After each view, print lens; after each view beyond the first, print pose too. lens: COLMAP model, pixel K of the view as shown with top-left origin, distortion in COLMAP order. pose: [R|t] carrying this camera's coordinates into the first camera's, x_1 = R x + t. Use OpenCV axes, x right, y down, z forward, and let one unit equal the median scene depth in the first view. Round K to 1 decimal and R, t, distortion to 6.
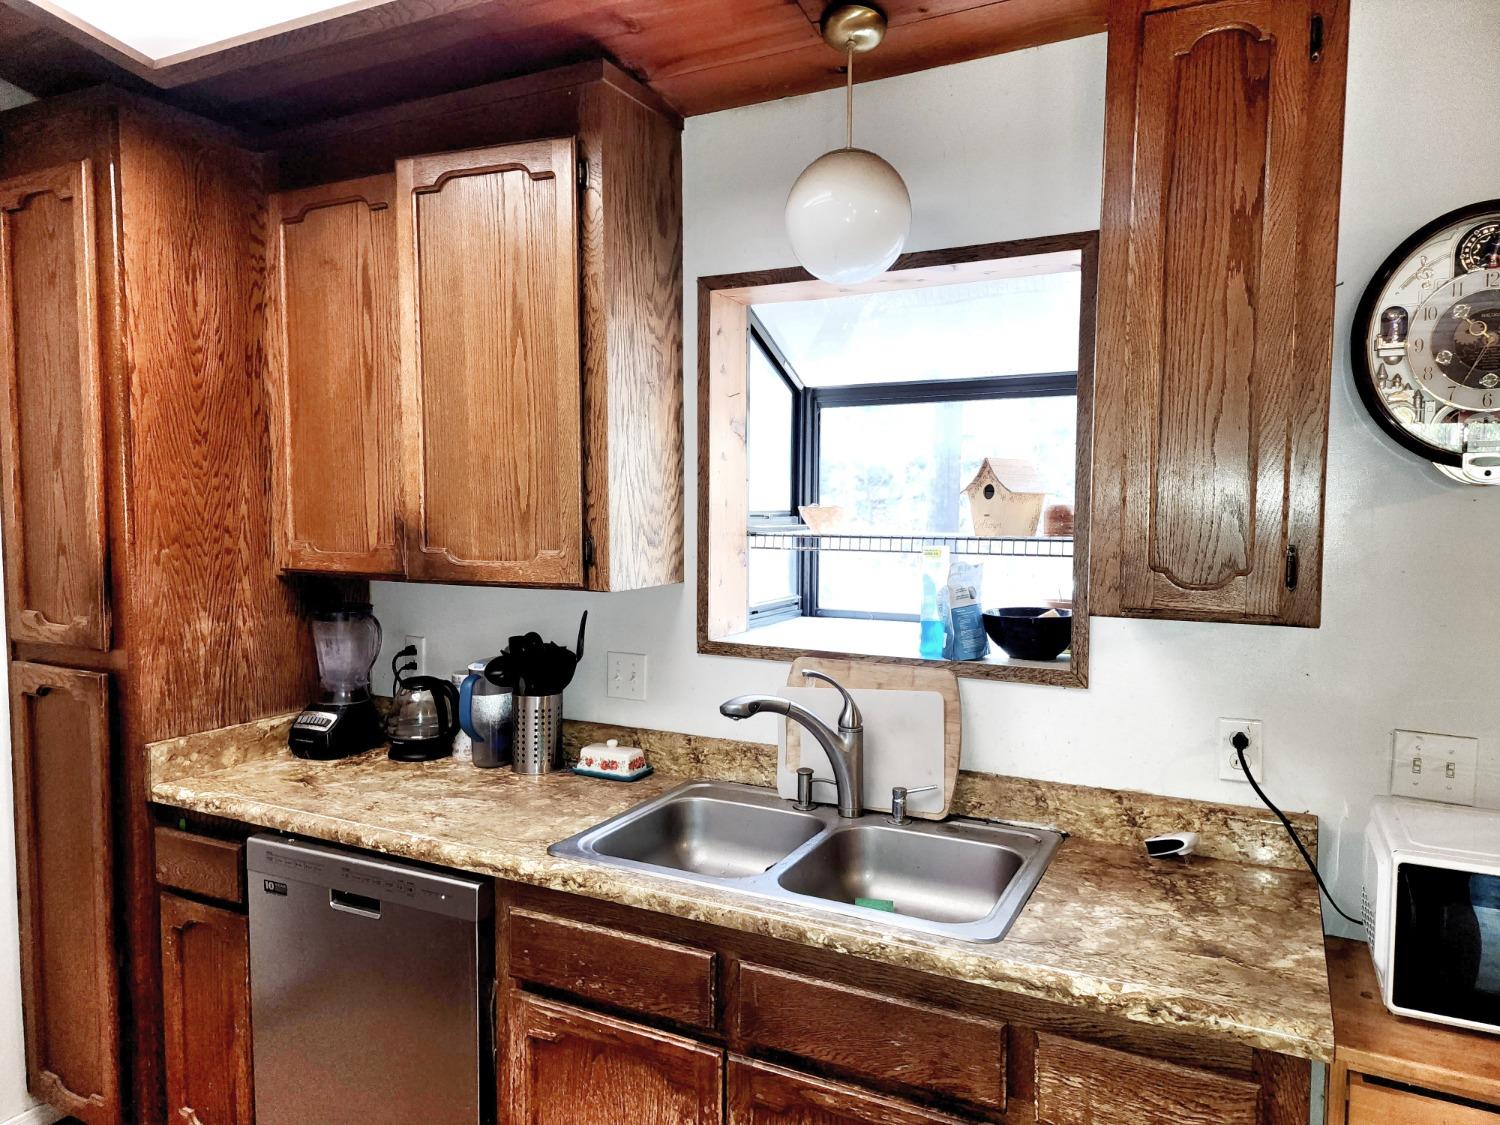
lens RADIAL K [[1009.3, 0, 751.2], [0, 1009.3, 566.4], [0, 0, 1]] dist [0.012001, -0.001989]
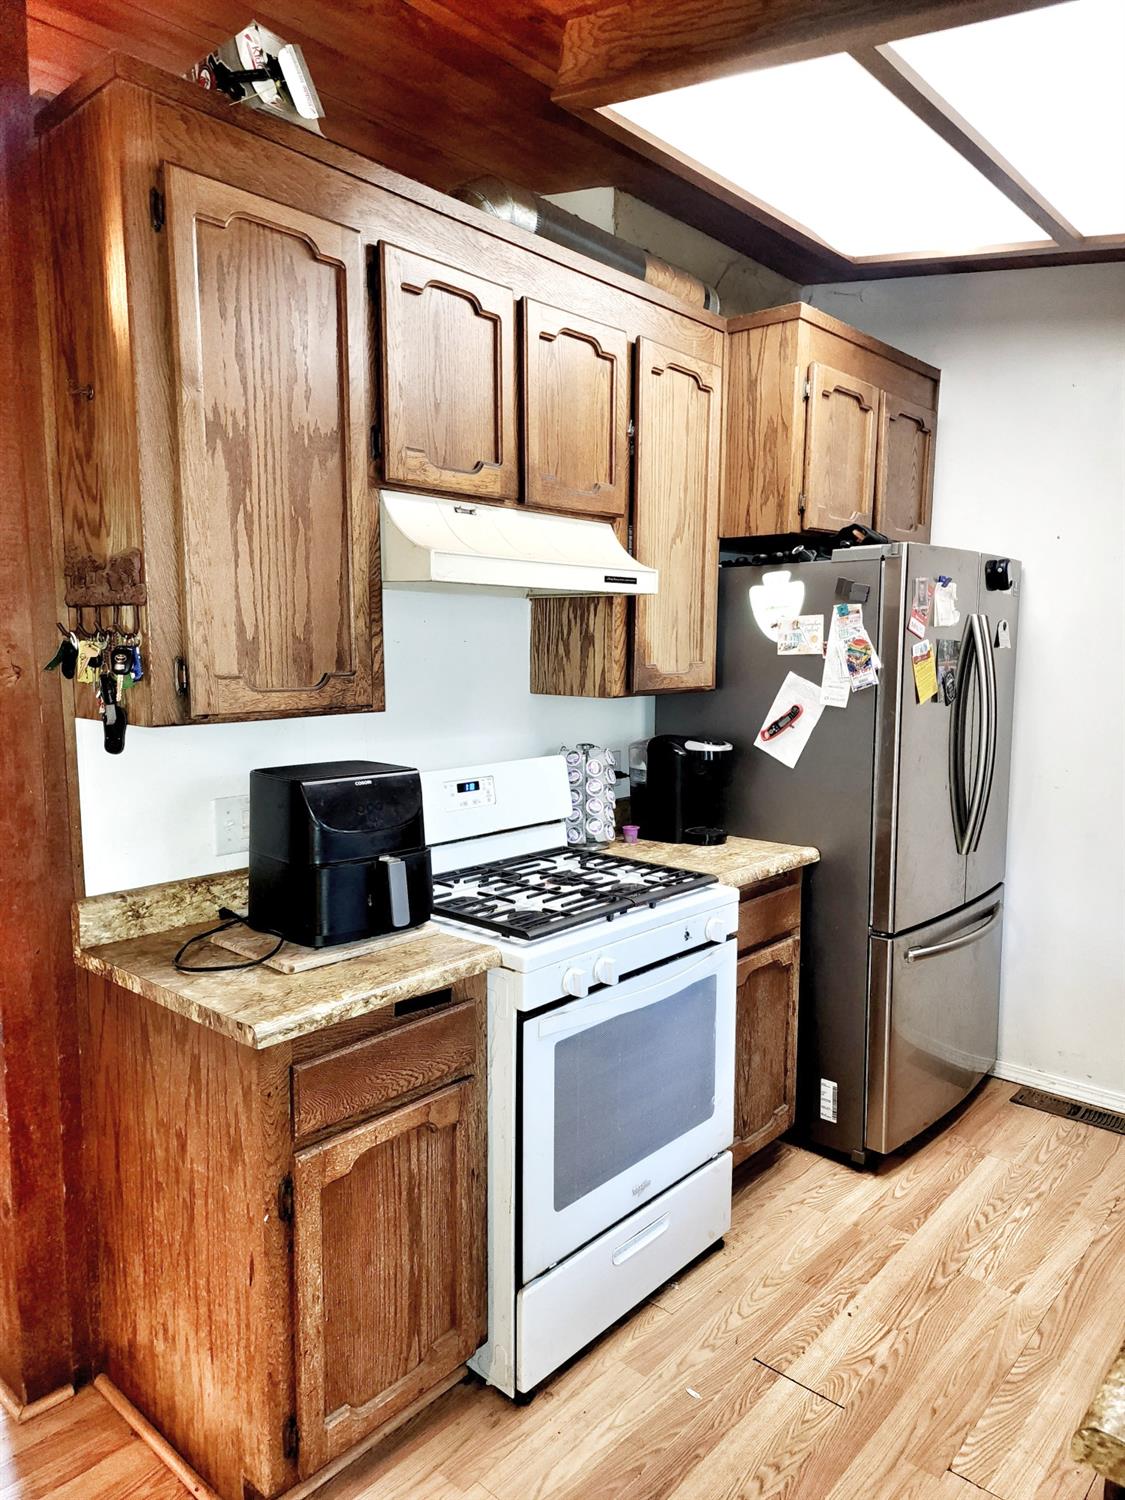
lens RADIAL K [[1009.3, 0, 563.9], [0, 1009.3, 751.4], [0, 0, 1]] dist [0.012001, -0.001989]
pose [[0.262604, -0.129570, 0.956165, -0.714485], [0.059321, 0.991236, 0.118031, -0.034767], [-0.963078, 0.025725, 0.267989, 0.342256]]
